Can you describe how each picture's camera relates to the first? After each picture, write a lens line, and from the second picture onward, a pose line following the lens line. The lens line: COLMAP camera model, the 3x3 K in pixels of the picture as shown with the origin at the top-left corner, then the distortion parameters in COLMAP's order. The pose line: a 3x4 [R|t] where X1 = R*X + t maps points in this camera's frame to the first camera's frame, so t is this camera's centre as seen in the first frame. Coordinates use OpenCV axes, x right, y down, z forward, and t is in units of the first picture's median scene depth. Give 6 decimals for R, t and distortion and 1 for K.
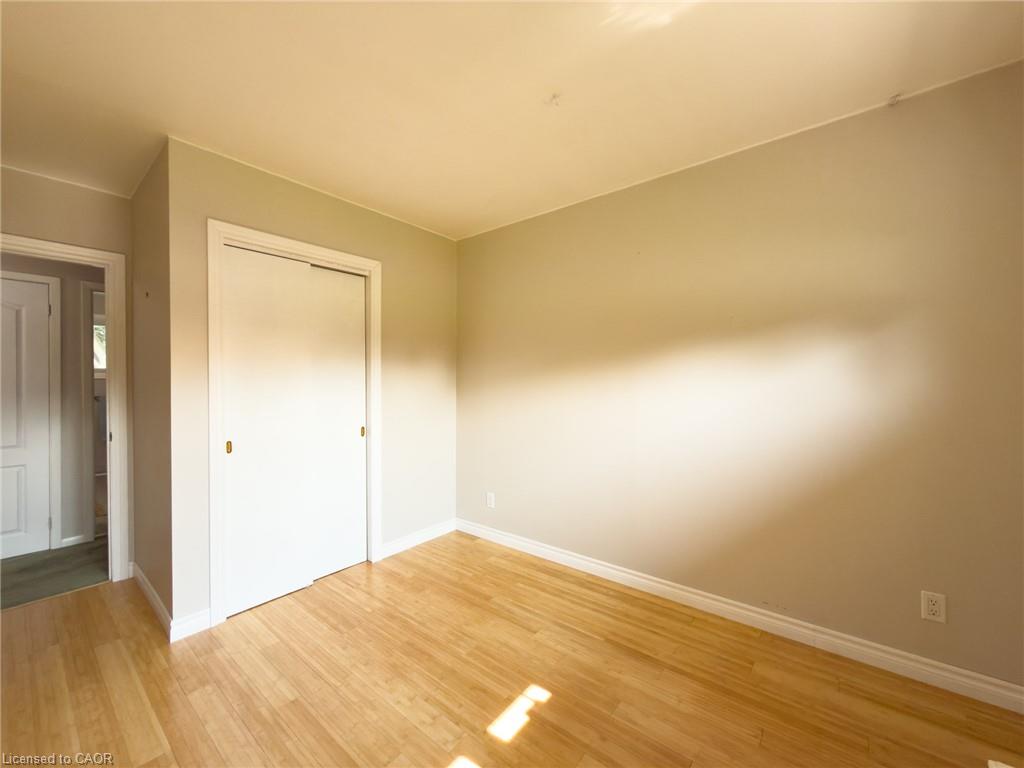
lens RADIAL K [[410.5, 0, 519.1], [0, 410.5, 387.4], [0, 0, 1]] dist [-0.001043, 0.000677]
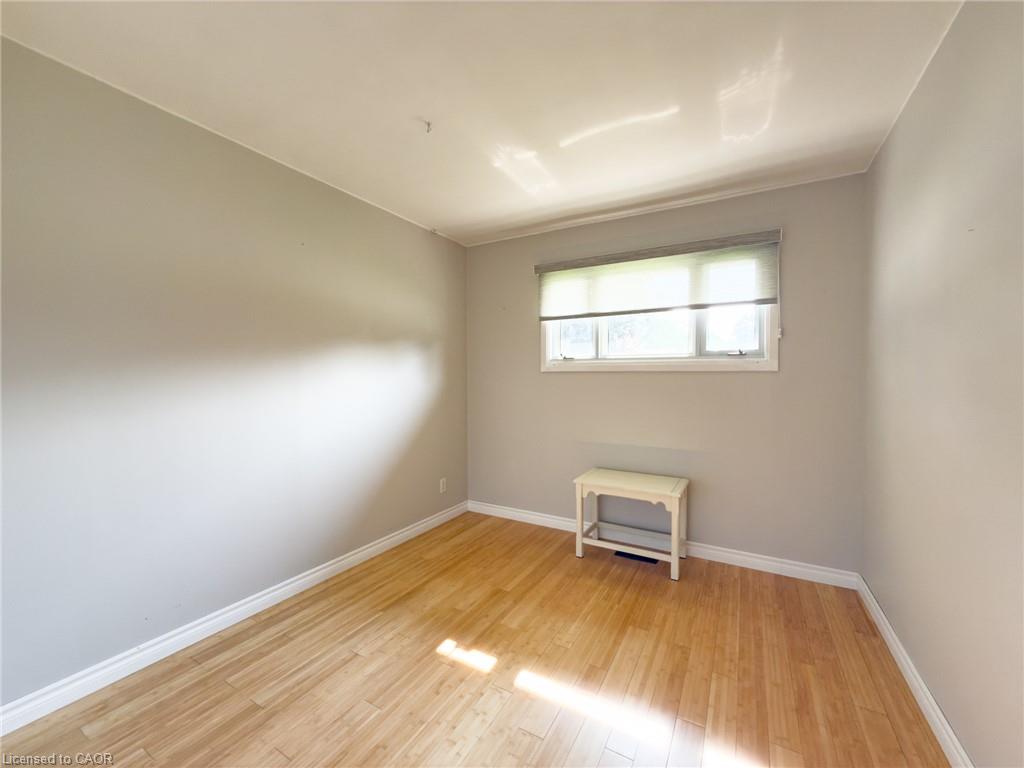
lens RADIAL K [[410.5, 0, 517.7], [0, 410.5, 377.2], [0, 0, 1]] dist [-0.001043, 0.000677]
pose [[-0.165213, 0.002418, 0.986255, -0.897692], [0.016296, 0.999867, 0.000278, -0.001498], [-0.986123, 0.016118, -0.165230, 0.789429]]
